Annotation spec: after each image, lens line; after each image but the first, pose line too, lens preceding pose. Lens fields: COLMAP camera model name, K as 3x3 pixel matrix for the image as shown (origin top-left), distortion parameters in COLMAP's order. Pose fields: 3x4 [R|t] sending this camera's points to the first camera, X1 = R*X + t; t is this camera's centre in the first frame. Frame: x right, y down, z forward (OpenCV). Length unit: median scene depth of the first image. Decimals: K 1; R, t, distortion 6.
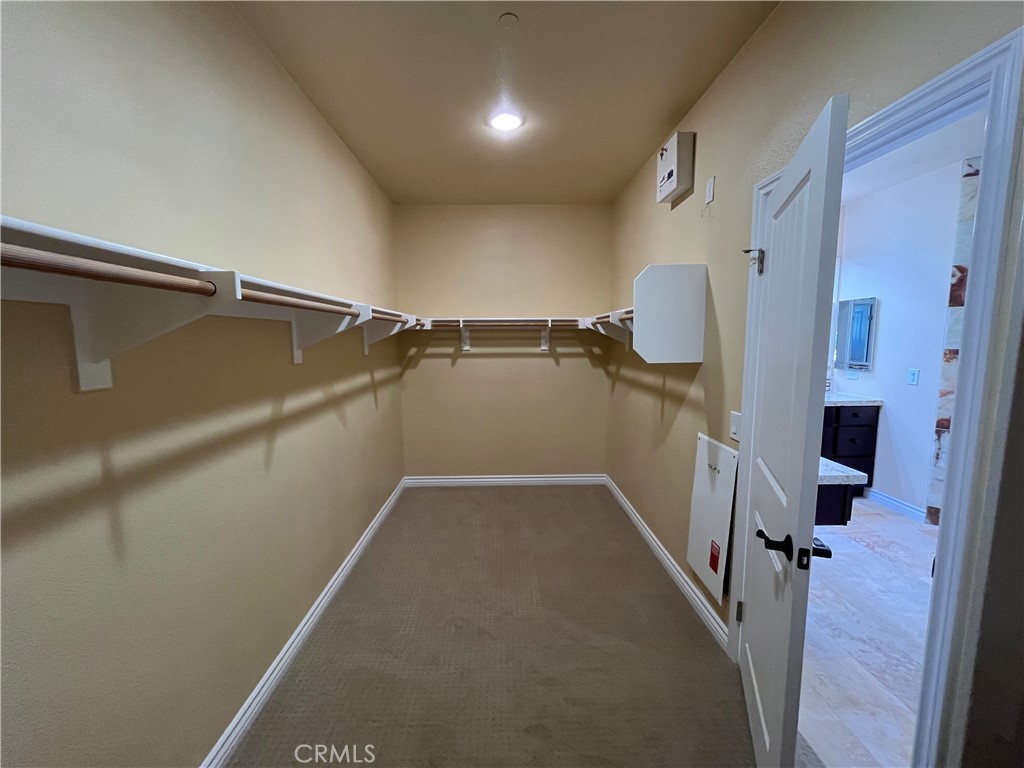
lens RADIAL K [[413.0, 0, 505.8], [0, 413.0, 383.1], [0, 0, 1]] dist [-0.002428, 0.000588]
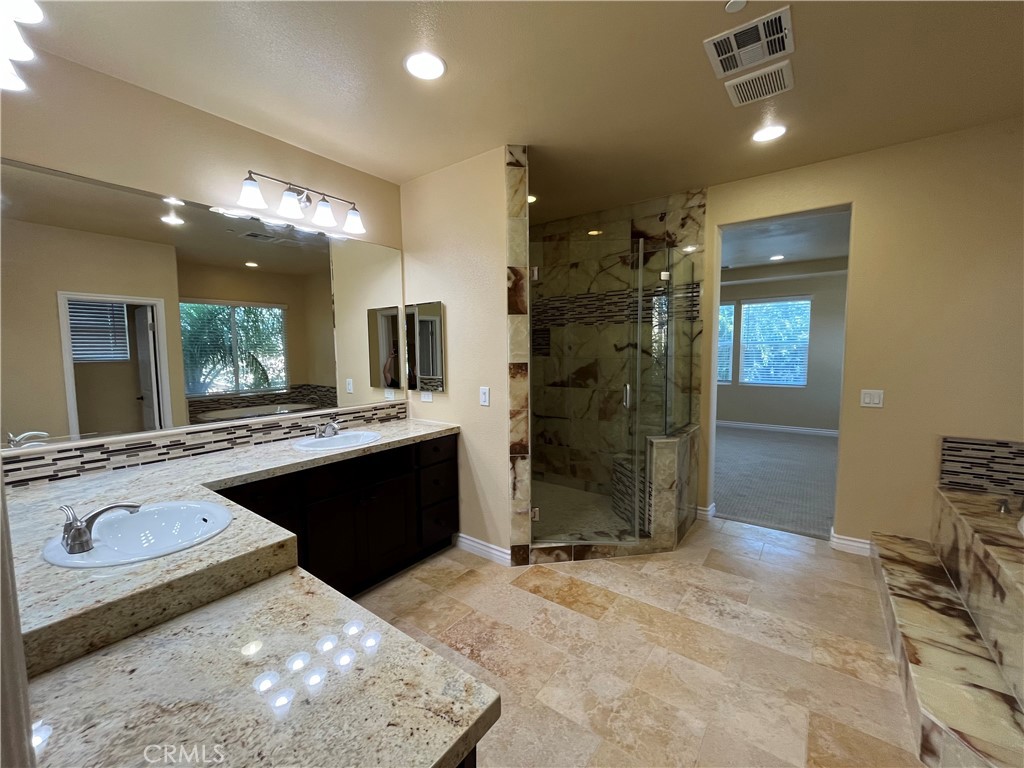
lens RADIAL K [[413.0, 0, 508.8], [0, 413.0, 385.2], [0, 0, 1]] dist [-0.002428, 0.000588]
pose [[0.610551, -0.065441, 0.789268, 0.375884], [0.092767, 0.995629, 0.010790, -0.045305], [-0.786525, 0.066630, 0.613953, 0.468640]]
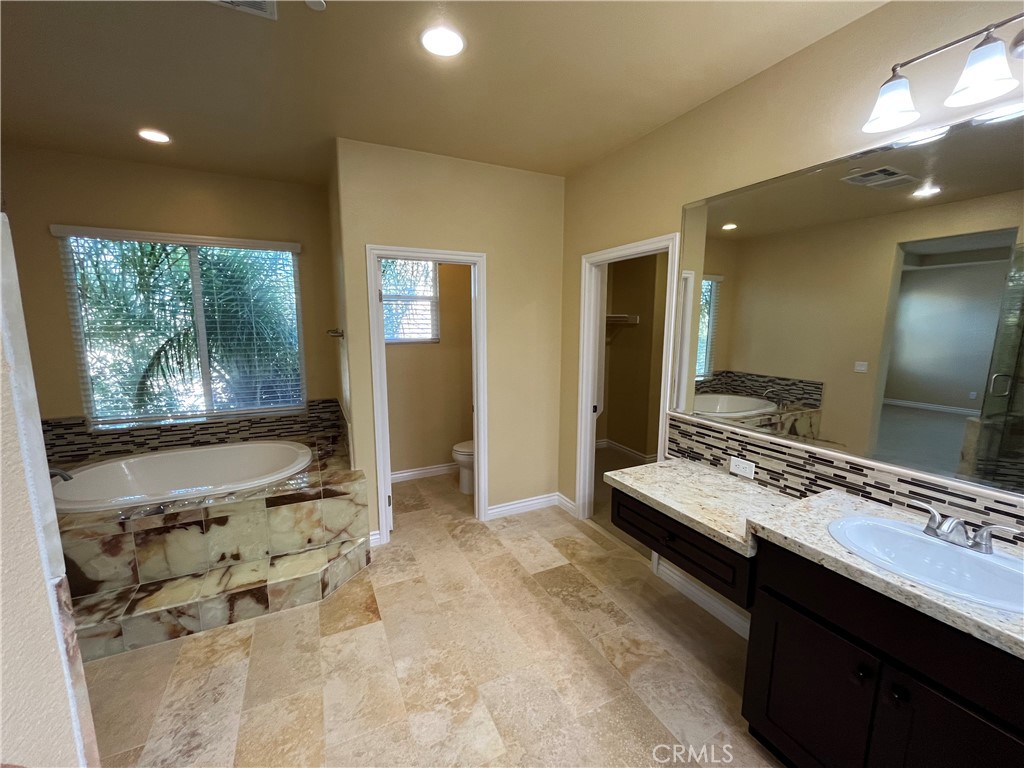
lens RADIAL K [[413.0, 0, 508.2], [0, 413.0, 386.2], [0, 0, 1]] dist [-0.002428, 0.000588]
pose [[-0.901303, 0.070489, -0.427416, 0.724690], [-0.043468, 0.966975, 0.251135, -0.115140], [0.431003, 0.244928, -0.868474, 0.848159]]
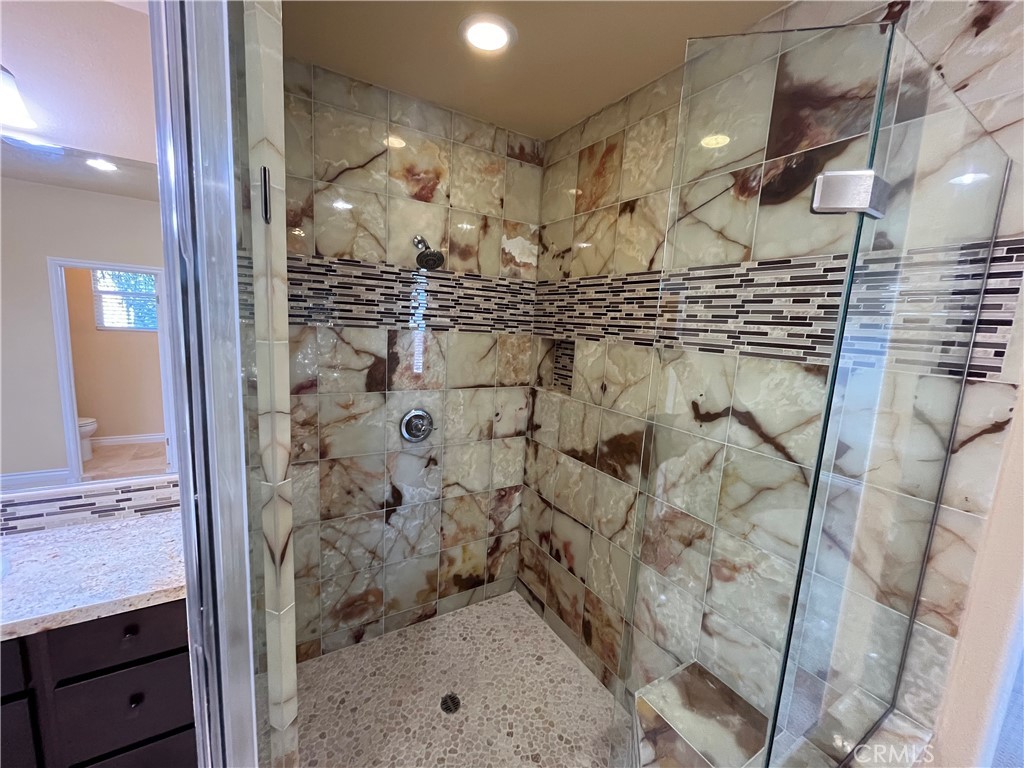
lens RADIAL K [[413.0, 0, 508.3], [0, 413.0, 384.9], [0, 0, 1]] dist [-0.002428, 0.000588]
pose [[0.859385, -0.018965, 0.510978, 0.790766], [-0.008298, 0.998663, 0.051023, -0.114833], [-0.511262, -0.048088, 0.858078, 0.576549]]
